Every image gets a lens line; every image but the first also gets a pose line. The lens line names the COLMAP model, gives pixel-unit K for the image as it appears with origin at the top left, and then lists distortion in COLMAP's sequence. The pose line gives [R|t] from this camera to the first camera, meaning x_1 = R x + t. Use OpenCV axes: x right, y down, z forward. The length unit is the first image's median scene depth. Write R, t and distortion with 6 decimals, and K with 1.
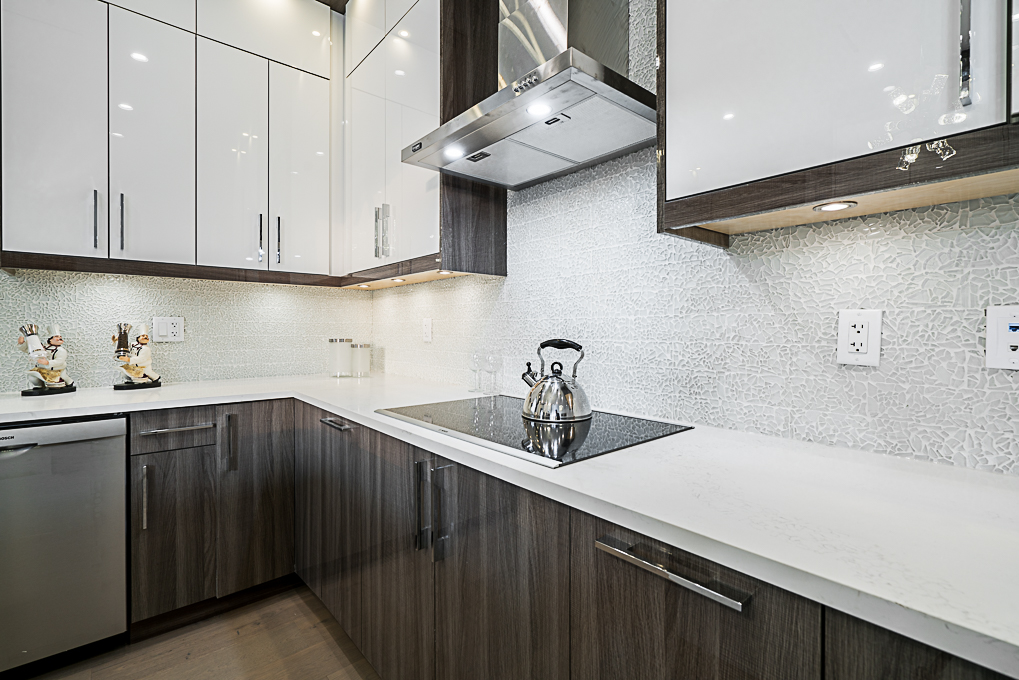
lens RADIAL K [[467.3, 0, 508.8], [0, 467.3, 327.5], [0, 0, 1]] dist [-0.003020, -0.000253]
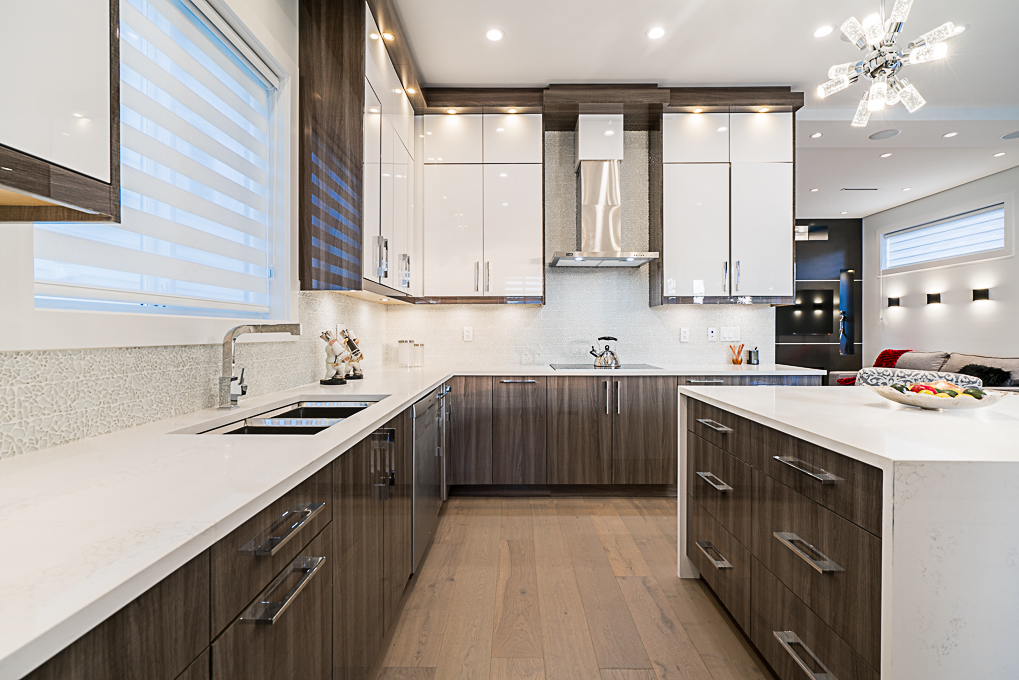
lens RADIAL K [[440.5, 0, 509.5], [0, 440.5, 340.0], [0, 0, 1]] dist [0.000100, -0.000002]
pose [[0.647201, -0.017812, 0.762111, -1.654335], [0.002431, 0.999770, 0.021302, -0.008057], [-0.762315, -0.011934, 0.647096, -0.150904]]
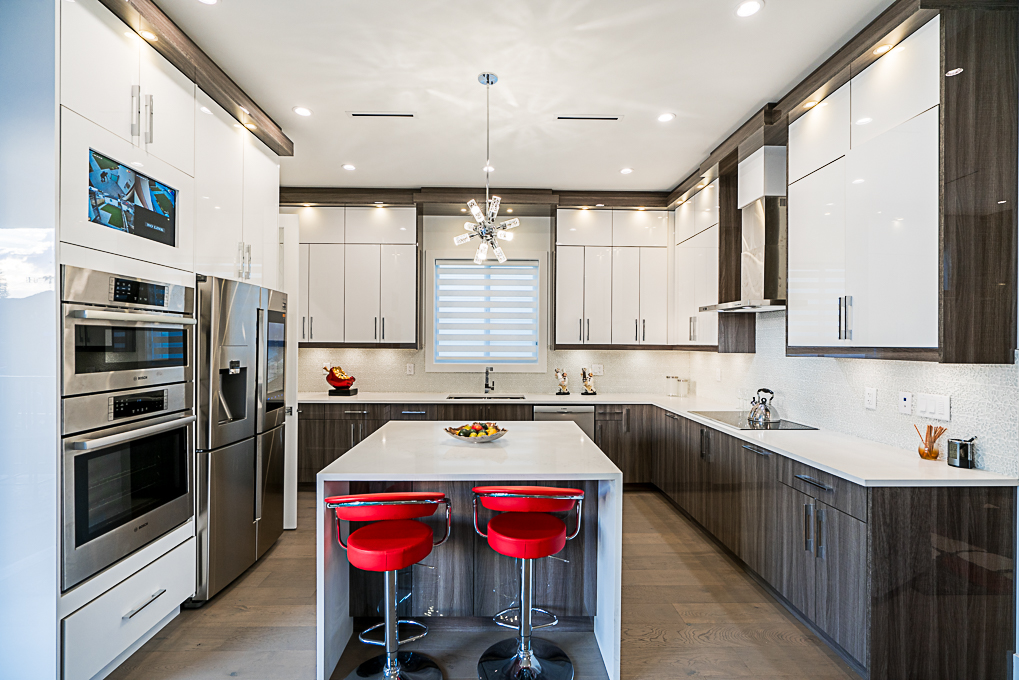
lens RADIAL K [[464.5, 0, 507.1], [0, 464.5, 344.5], [0, 0, 1]] dist [-0.001184, -0.000108]
pose [[0.781352, 0.005506, -0.624066, 0.430625], [-0.003440, 0.999984, 0.004515, -0.160273], [0.624081, -0.001381, 0.781359, -1.310012]]
